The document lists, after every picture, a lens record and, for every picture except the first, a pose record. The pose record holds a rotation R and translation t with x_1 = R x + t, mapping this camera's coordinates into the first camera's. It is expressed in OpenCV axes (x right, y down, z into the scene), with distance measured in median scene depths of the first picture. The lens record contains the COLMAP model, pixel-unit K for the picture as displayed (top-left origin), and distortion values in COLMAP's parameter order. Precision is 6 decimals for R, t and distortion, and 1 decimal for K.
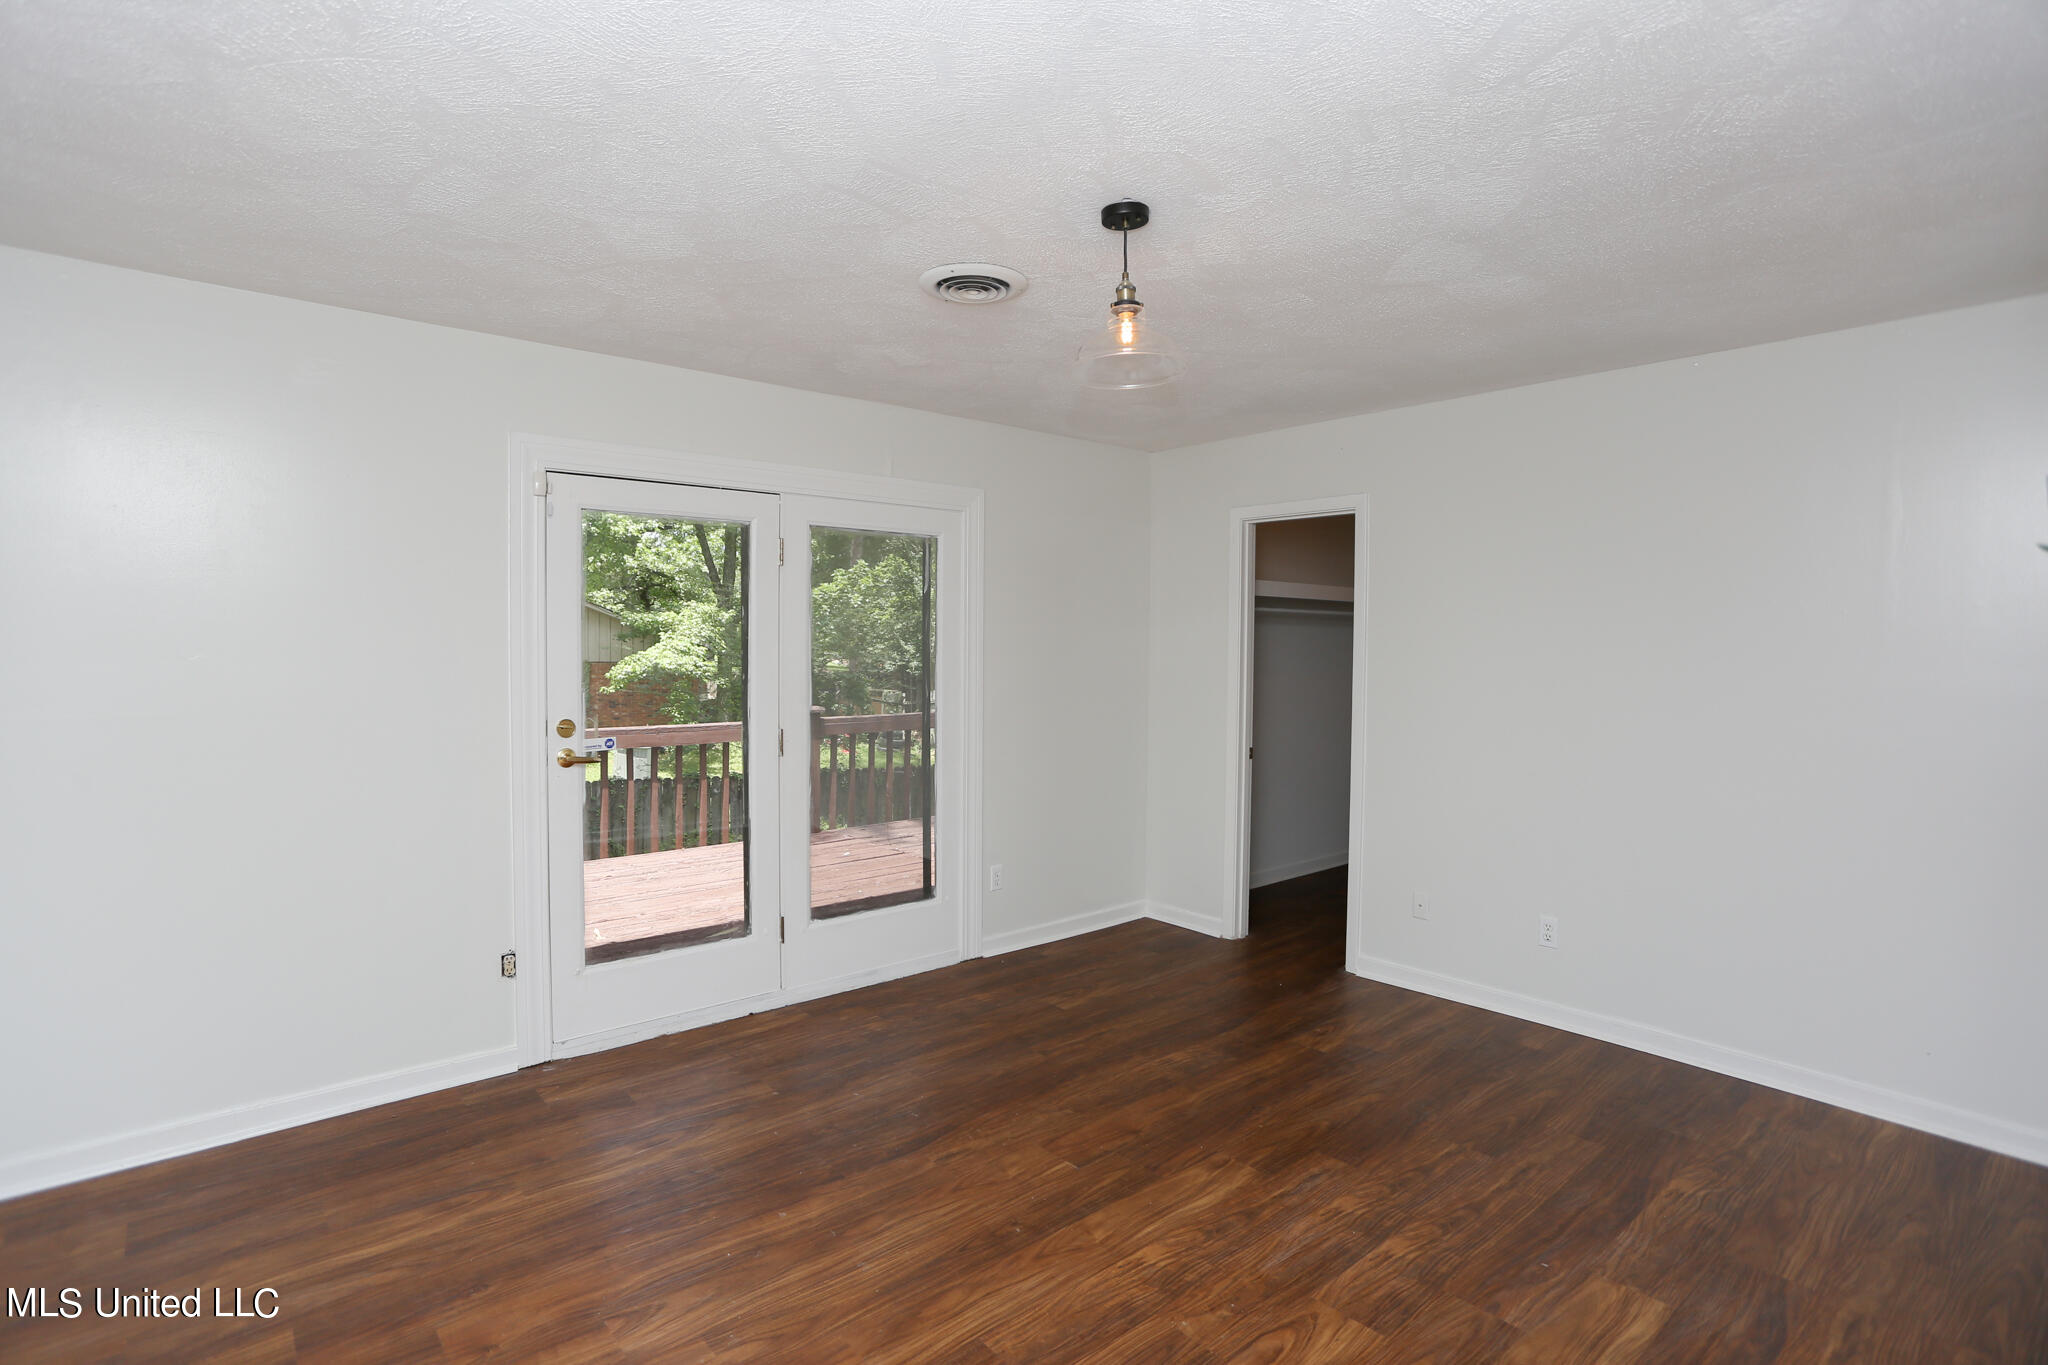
lens RADIAL K [[1005.7, 0, 1024.0], [0, 1005.7, 682.5], [0, 0, 1]] dist [-0.074249, 0.032423]
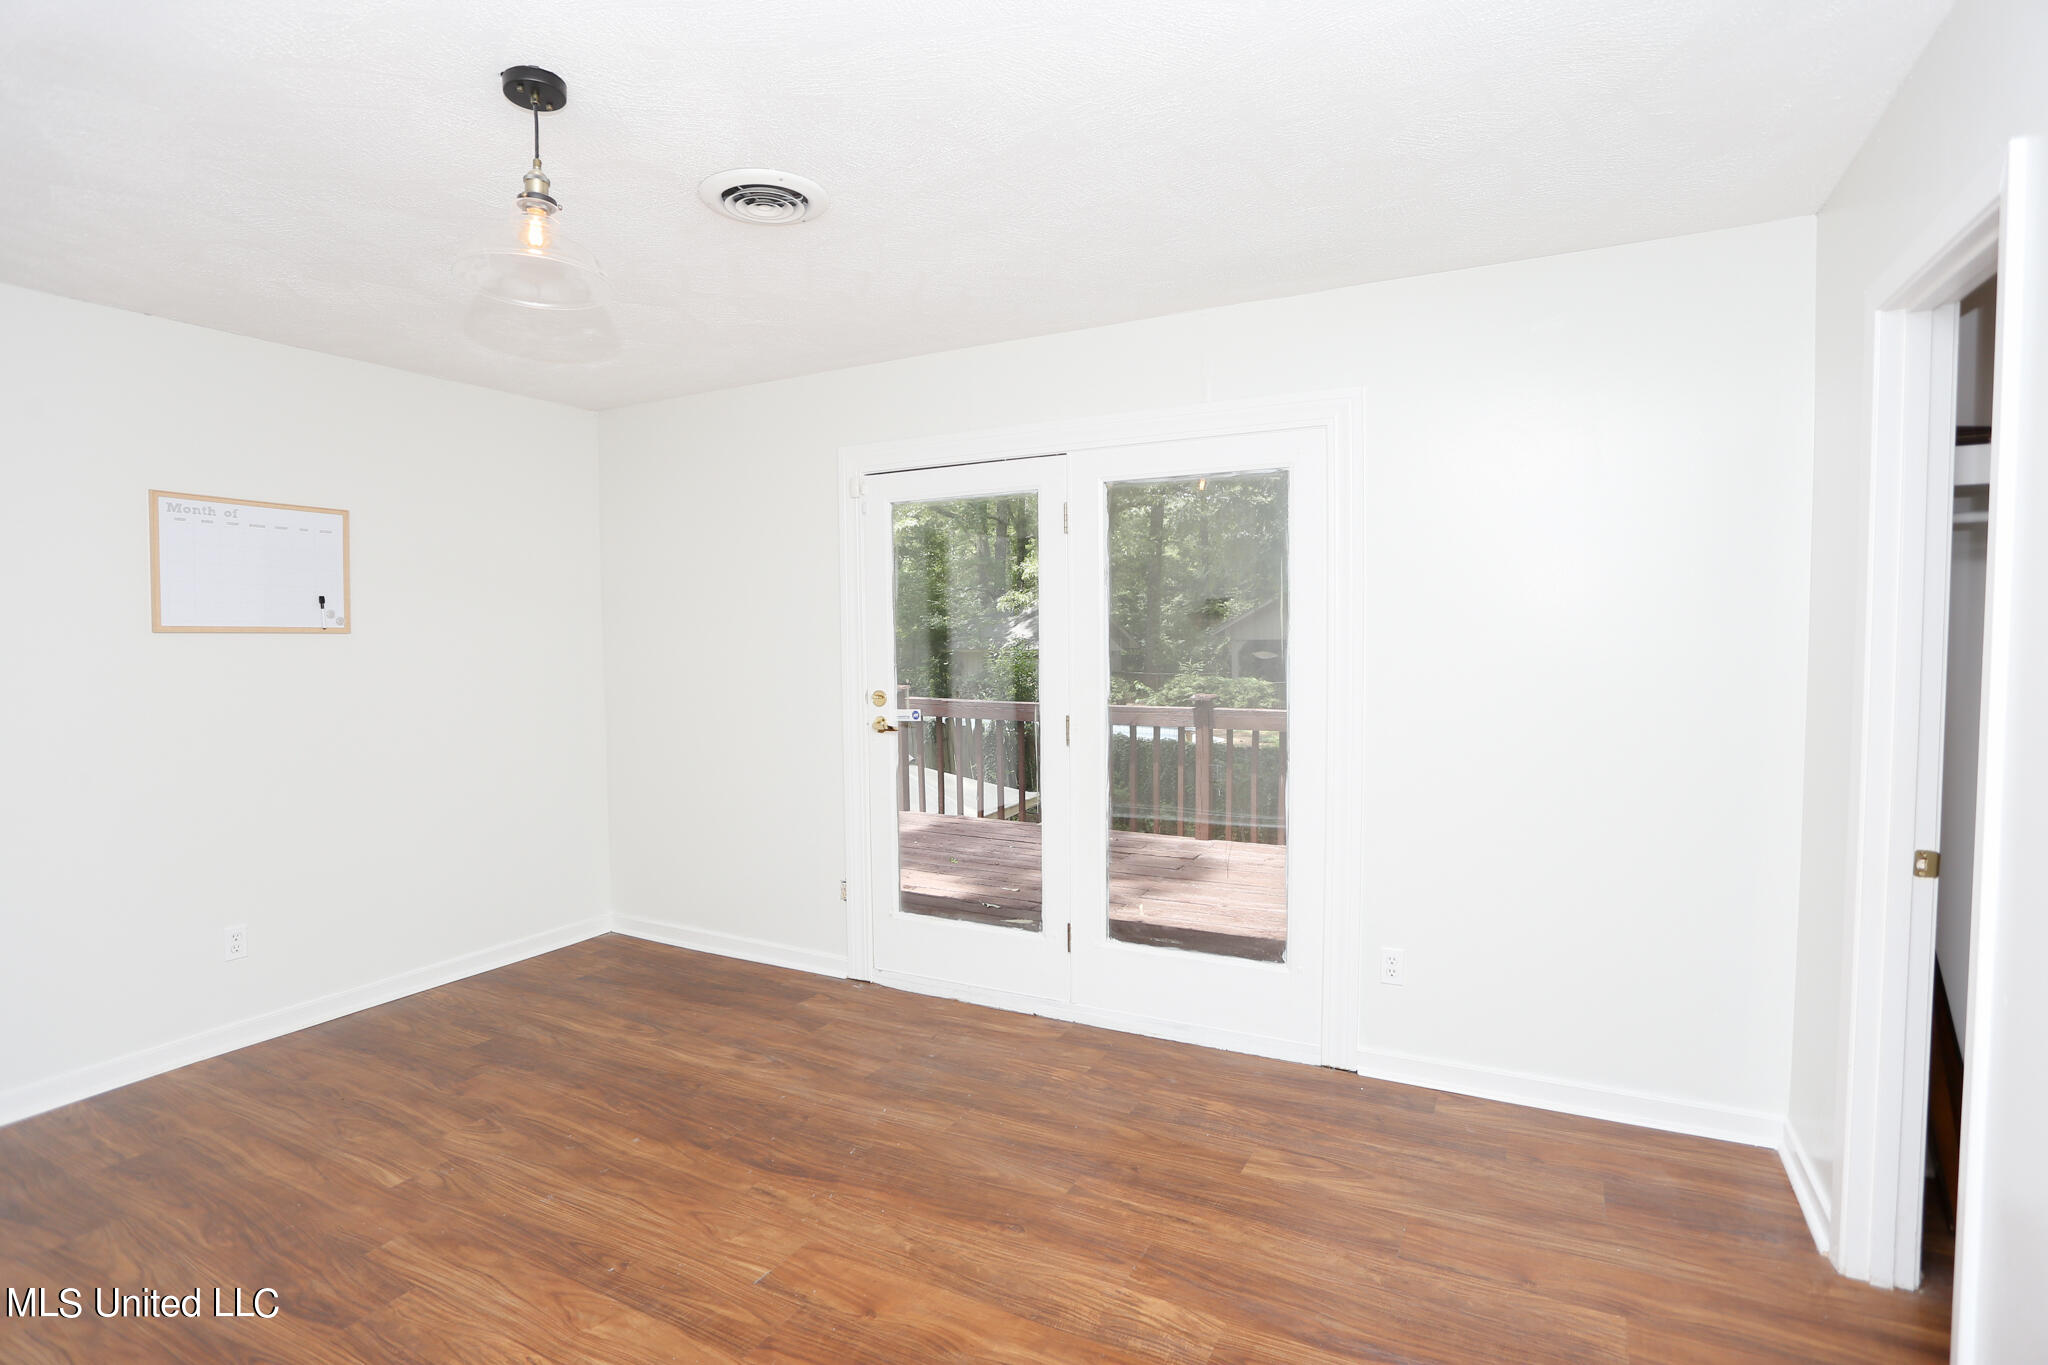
lens RADIAL K [[1005.7, 0, 1024.0], [0, 1005.7, 682.5], [0, 0, 1]] dist [-0.074249, 0.032423]
pose [[0.362019, 0.037514, -0.931416, 0.739975], [-0.022415, 0.999251, 0.031534, -0.012512], [0.931901, 0.009462, 0.362589, 0.807644]]
